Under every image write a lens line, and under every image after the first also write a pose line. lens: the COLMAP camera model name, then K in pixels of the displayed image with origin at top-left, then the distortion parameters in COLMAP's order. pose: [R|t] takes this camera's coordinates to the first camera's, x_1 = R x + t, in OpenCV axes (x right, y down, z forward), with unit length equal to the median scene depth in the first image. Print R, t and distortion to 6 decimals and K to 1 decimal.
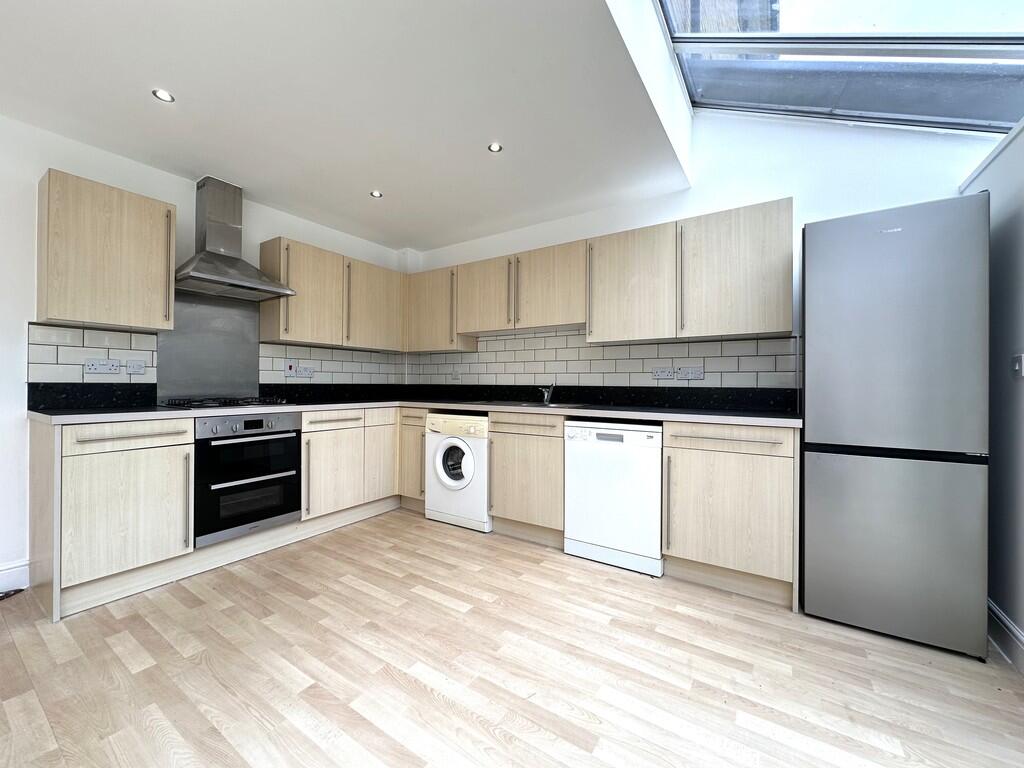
lens RADIAL K [[408.3, 0, 512.0], [0, 408.3, 384.0], [0, 0, 1]] dist [0.000043, 0.000095]
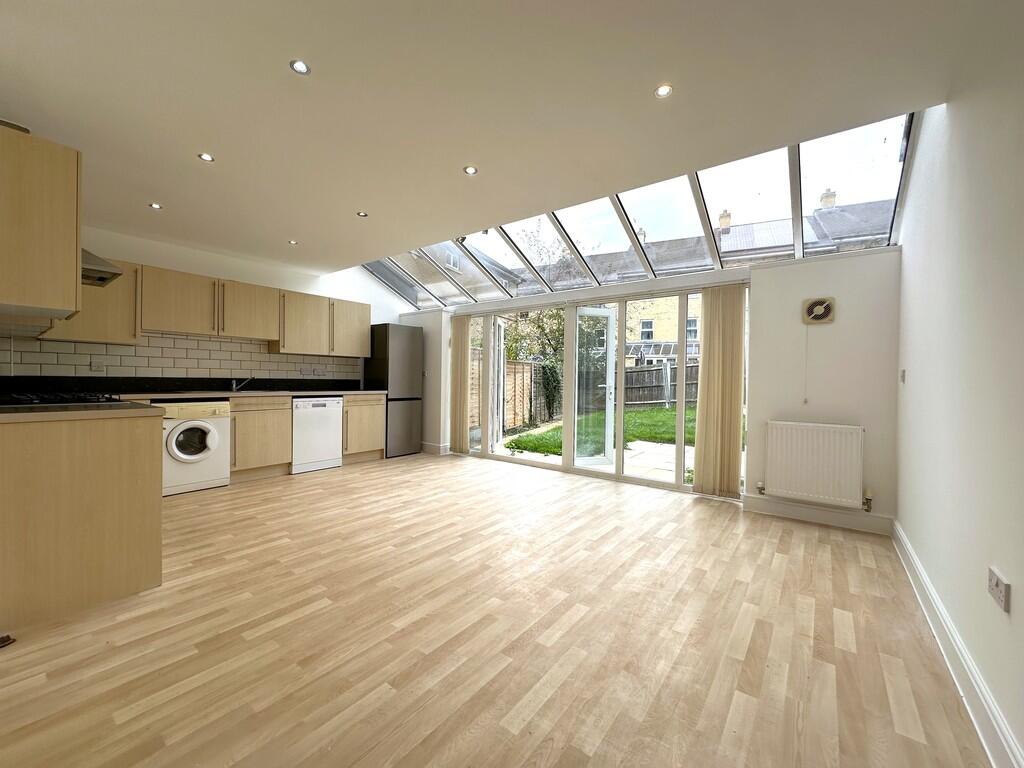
lens RADIAL K [[409.8, 0, 507.1], [0, 409.8, 369.3], [0, 0, 1]] dist [0.010260, -0.000010]
pose [[0.081124, 0.017712, 0.996547, -1.483519], [-0.014425, 0.999758, -0.016595, -0.019809], [-0.996600, -0.013029, 0.081359, -0.053736]]
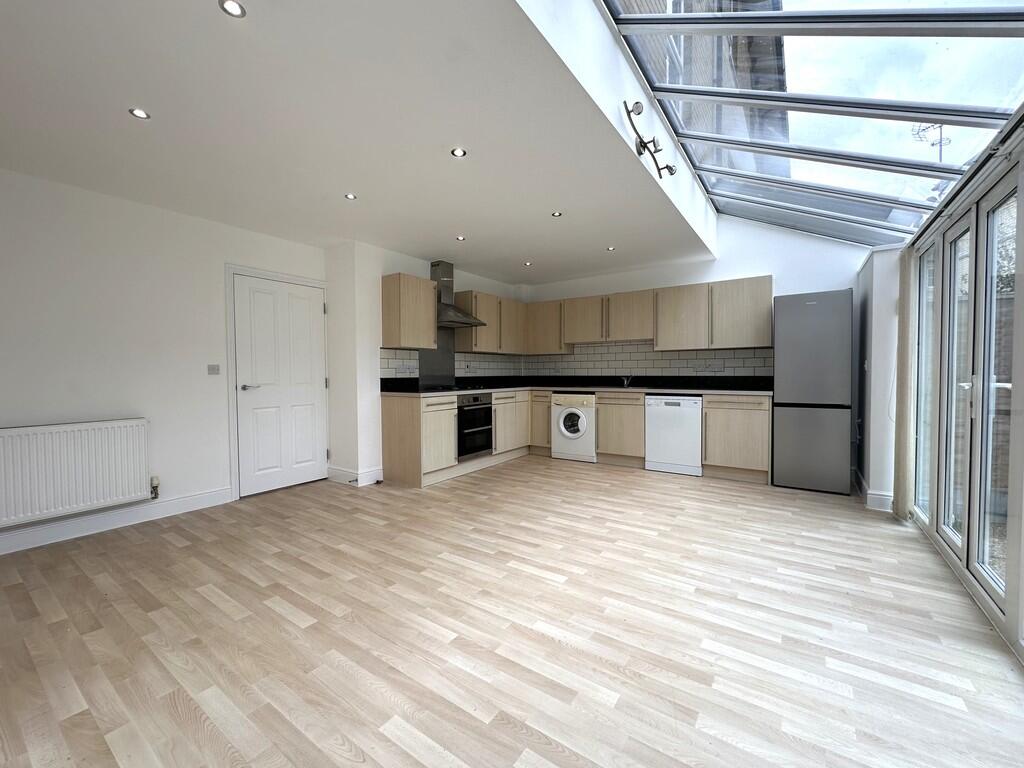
lens RADIAL K [[416.2, 0, 512.0], [0, 416.2, 384.0], [0, 0, 1]] dist [-0.007795, -0.000046]
pose [[0.999578, -0.011055, -0.026851, -0.382817], [0.011756, 0.999591, 0.026086, -0.014640], [0.026552, -0.026391, 0.999299, -0.786745]]
